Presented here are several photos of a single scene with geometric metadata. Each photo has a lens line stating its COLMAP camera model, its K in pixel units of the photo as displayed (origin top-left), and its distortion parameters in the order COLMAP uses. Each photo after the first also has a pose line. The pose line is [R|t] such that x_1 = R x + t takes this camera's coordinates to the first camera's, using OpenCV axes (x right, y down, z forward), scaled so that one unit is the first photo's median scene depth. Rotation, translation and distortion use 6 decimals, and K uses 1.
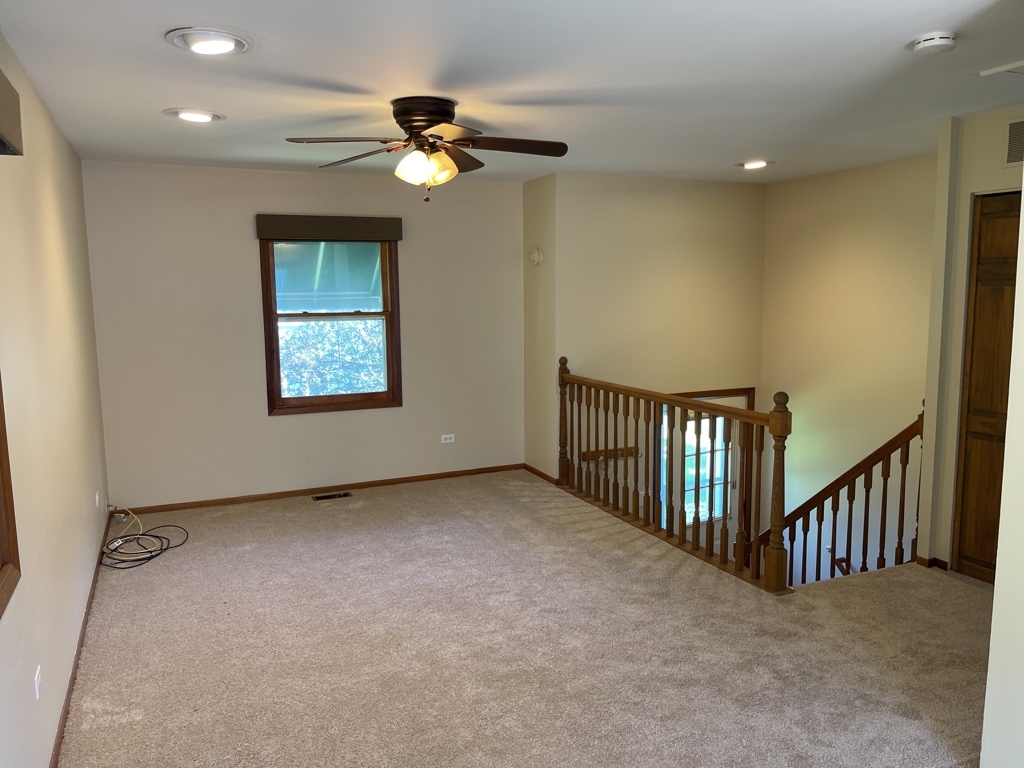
lens RADIAL K [[774.9, 0, 506.0], [0, 774.9, 386.2], [0, 0, 1]] dist [0.039196, -0.009567]
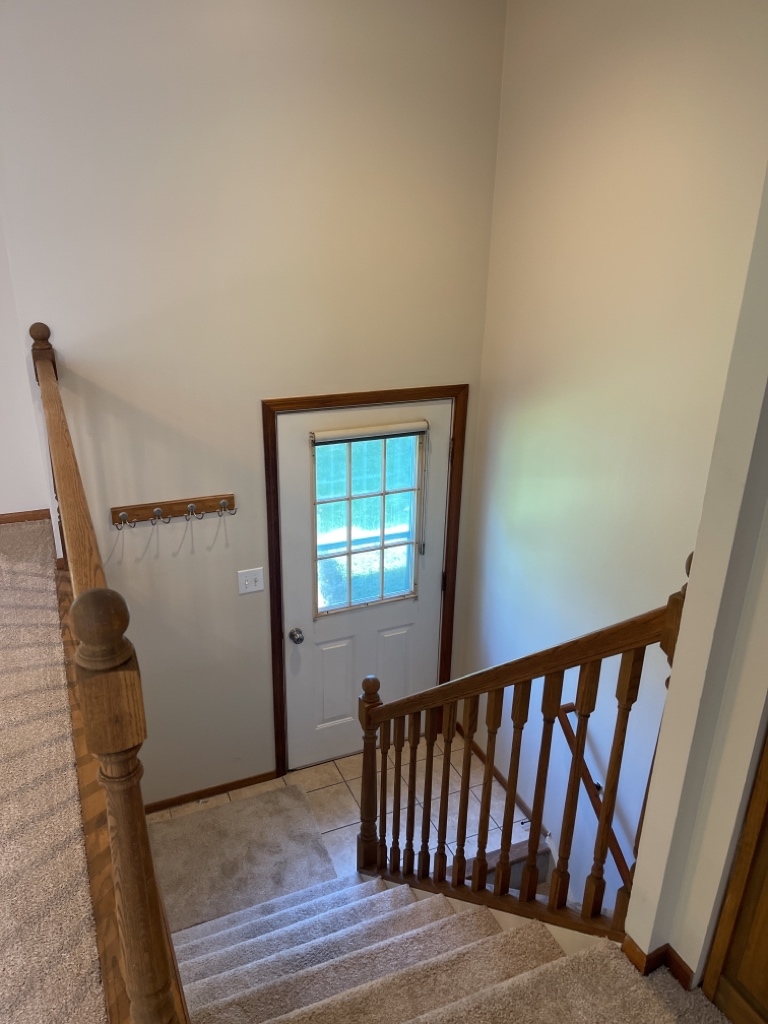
lens RADIAL K [[774.9, 0, 385.2], [0, 774.9, 512.9], [0, 0, 1]] dist [0.039196, -0.009567]
pose [[0.999330, 0.034857, 0.011126, 0.388312], [-0.036543, 0.966006, 0.255925, -0.076234], [-0.001827, -0.256160, 0.966633, 0.666736]]
